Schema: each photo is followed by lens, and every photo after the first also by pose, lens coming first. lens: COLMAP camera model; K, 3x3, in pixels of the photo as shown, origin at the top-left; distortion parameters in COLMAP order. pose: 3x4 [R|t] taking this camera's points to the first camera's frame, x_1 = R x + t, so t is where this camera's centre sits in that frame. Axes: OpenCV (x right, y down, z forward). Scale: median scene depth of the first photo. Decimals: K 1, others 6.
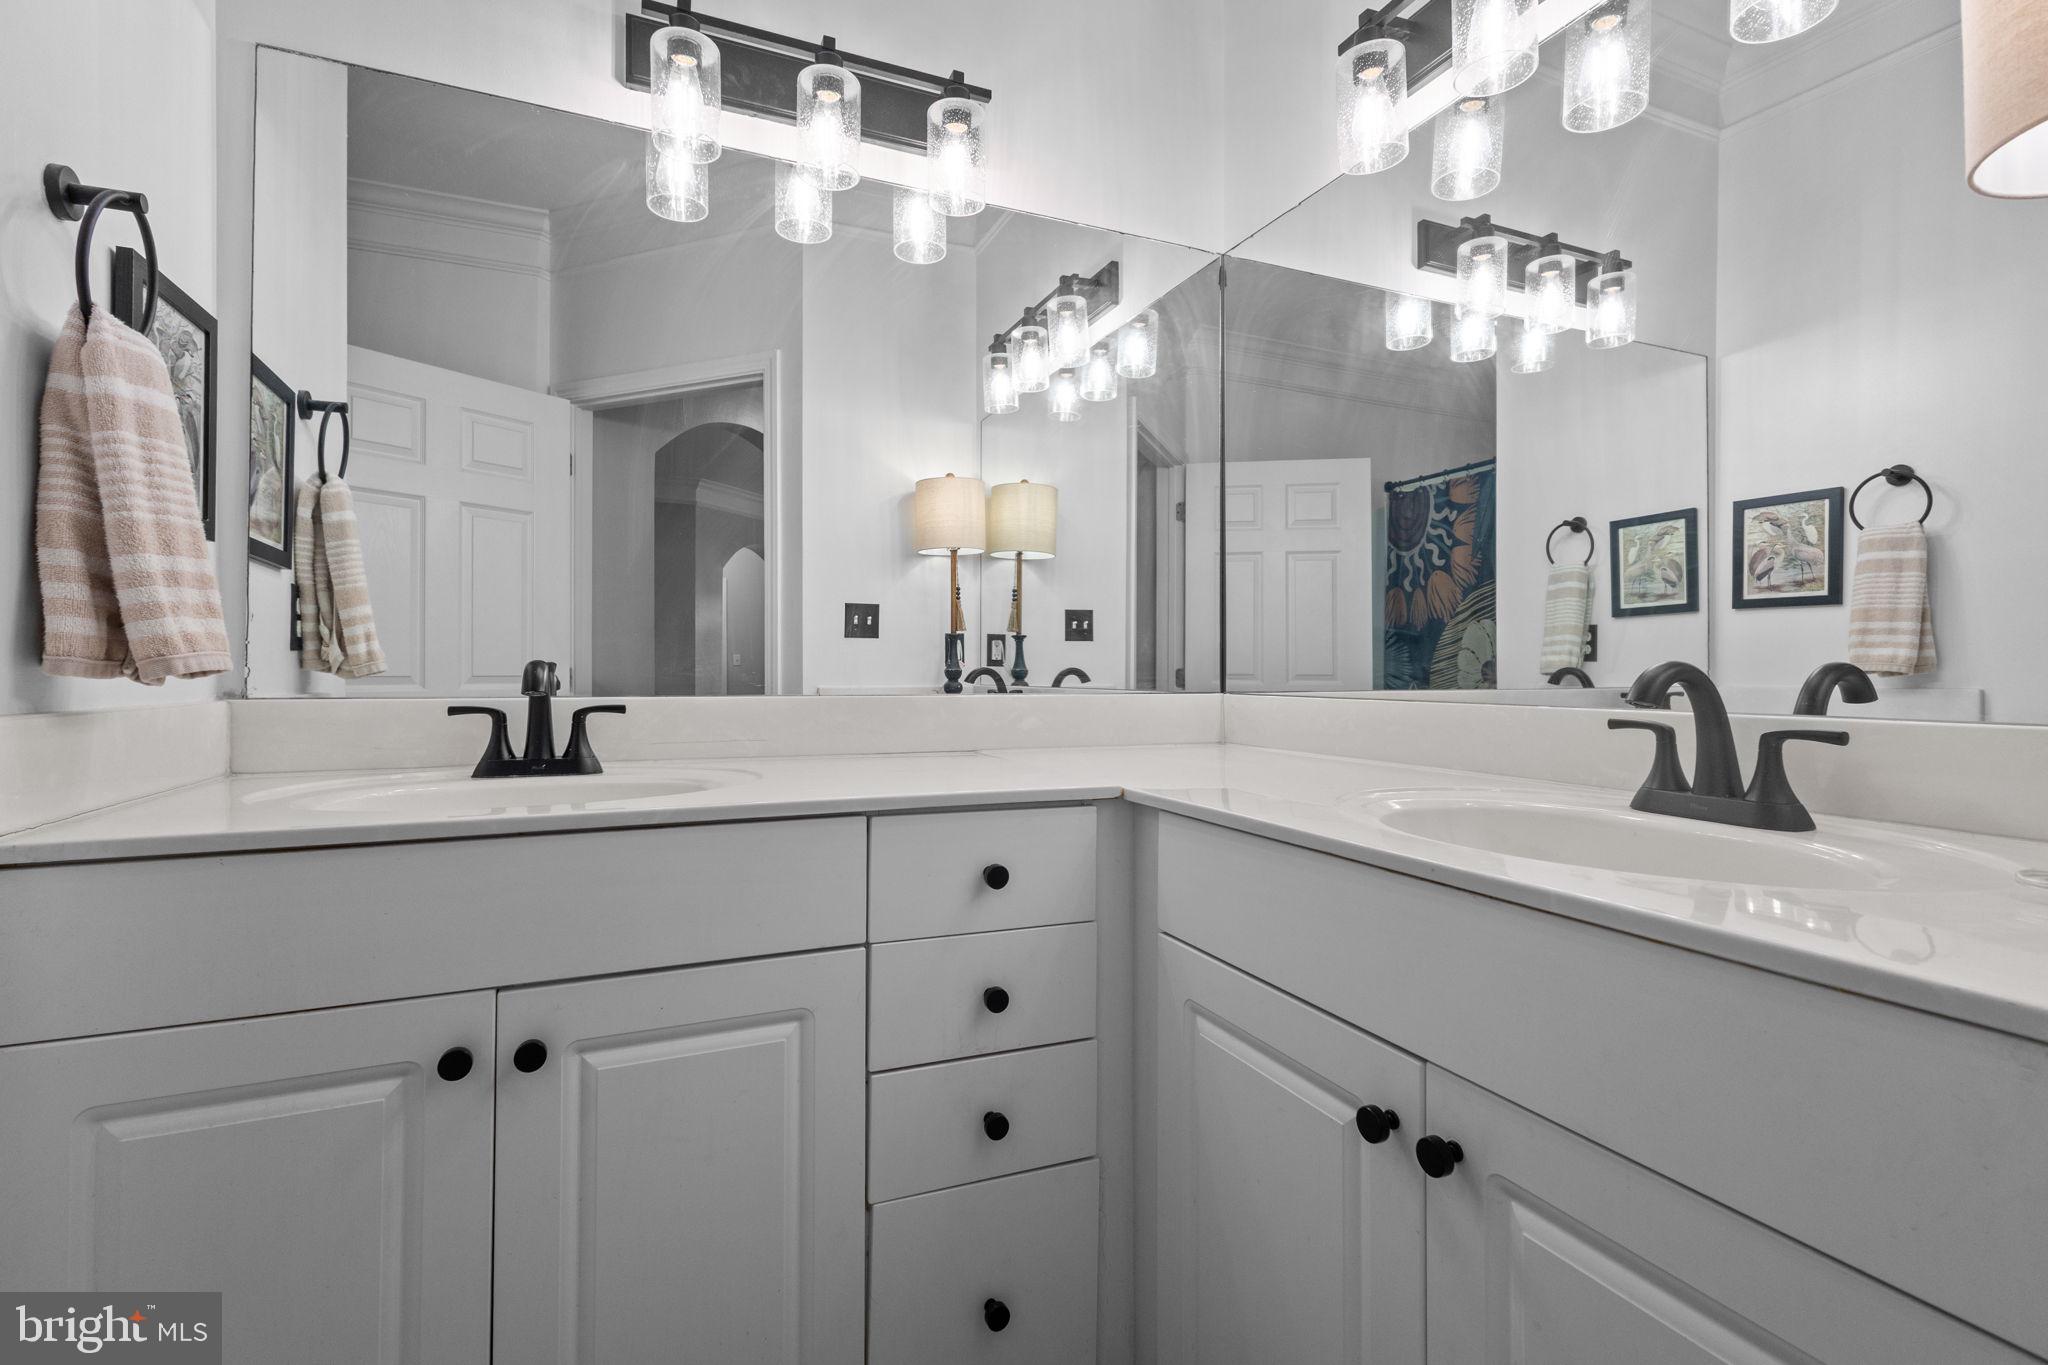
lens RADIAL K [[944.2, 0, 1017.4], [0, 944.2, 658.0], [0, 0, 1]] dist [0.000343, -0.000600]
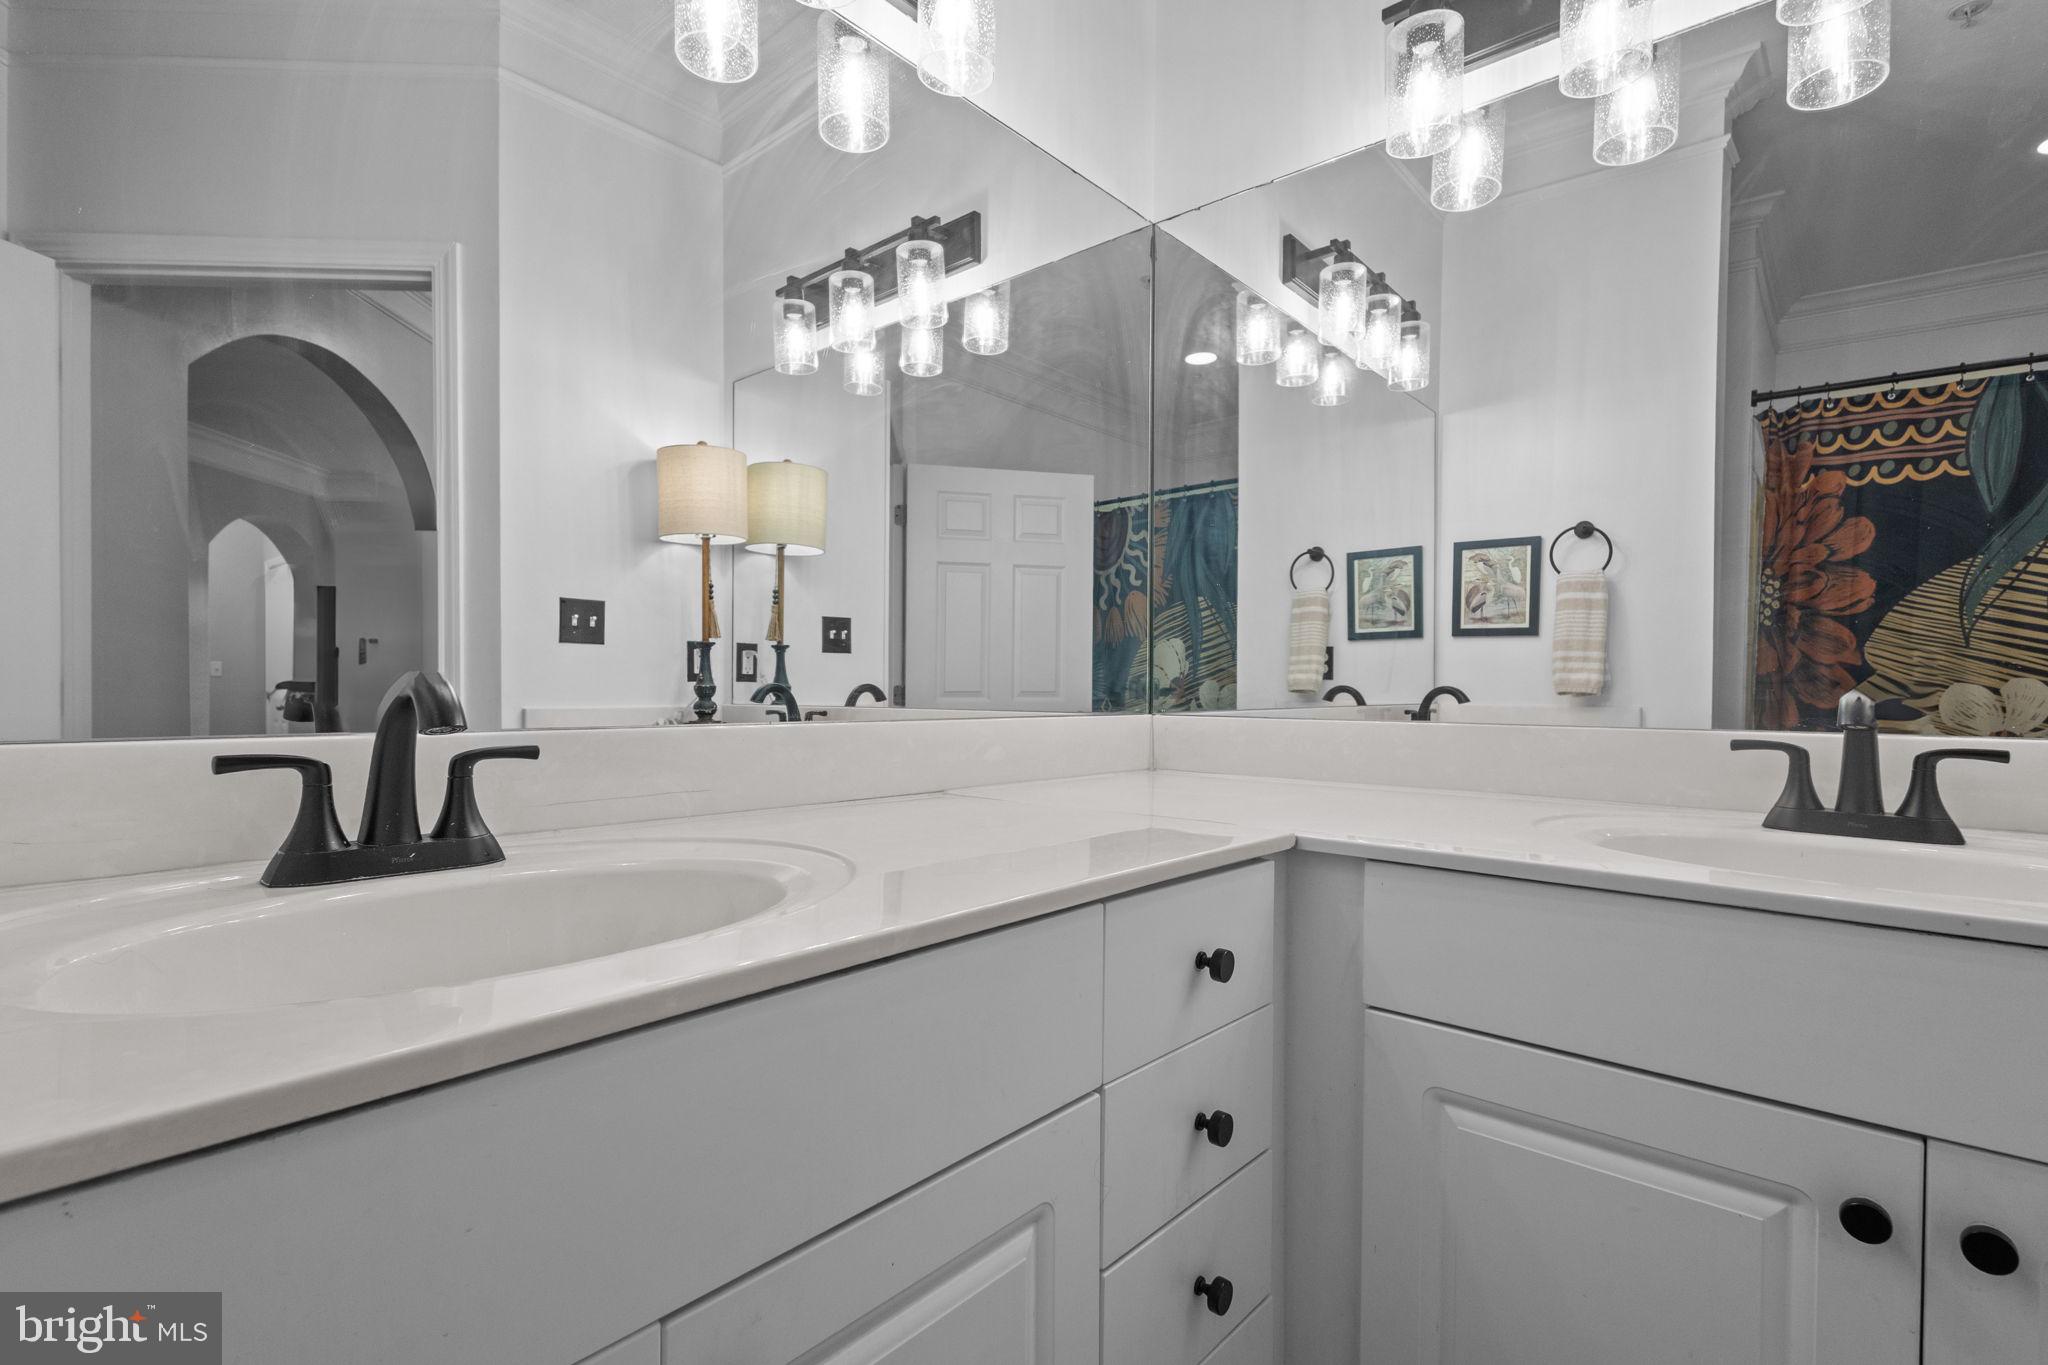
lens RADIAL K [[983.7, 0, 1024.0], [0, 983.7, 682.5], [0, 0, 1]] dist [-0.004114, 0.000220]
pose [[0.902867, 0.007082, 0.429863, -0.240251], [-0.011547, 0.999903, 0.007779, -0.000159], [-0.429766, -0.011987, 0.902861, 0.170486]]
